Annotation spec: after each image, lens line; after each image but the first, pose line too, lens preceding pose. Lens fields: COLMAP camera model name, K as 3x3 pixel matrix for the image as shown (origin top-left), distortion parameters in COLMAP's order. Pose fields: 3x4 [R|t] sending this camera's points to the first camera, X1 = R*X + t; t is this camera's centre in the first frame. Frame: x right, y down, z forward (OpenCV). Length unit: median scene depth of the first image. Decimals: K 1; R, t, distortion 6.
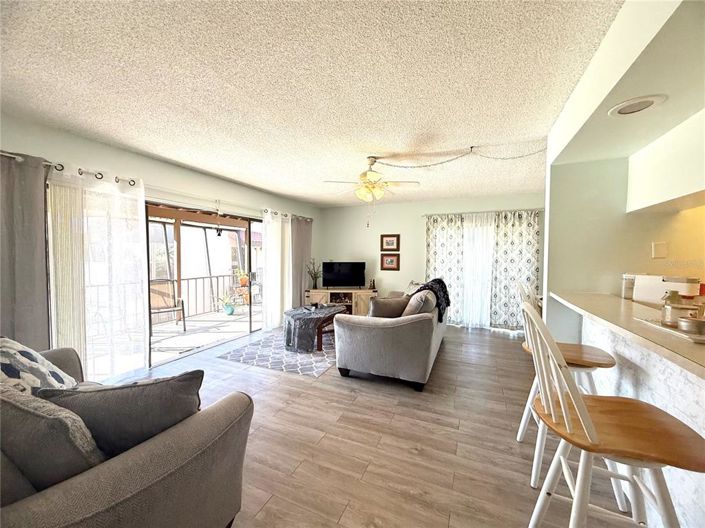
lens RADIAL K [[283.4, 0, 352.4], [0, 283.4, 264.4], [0, 0, 1]] dist [0.001109, 0.000243]
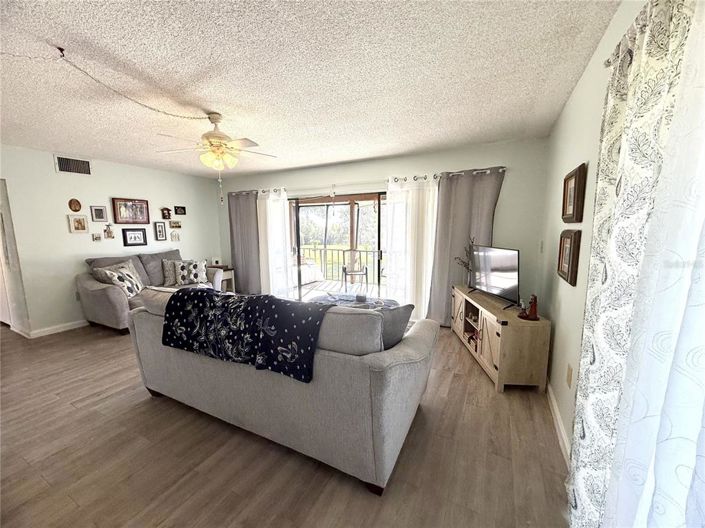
lens RADIAL K [[283.4, 0, 335.1], [0, 283.4, 269.8], [0, 0, 1]] dist [0.001109, 0.000243]
pose [[-0.075722, 0.121722, -0.989672, 0.601730], [-0.031818, 0.991721, 0.124408, -0.025391], [0.996621, 0.040910, -0.071222, 0.960225]]
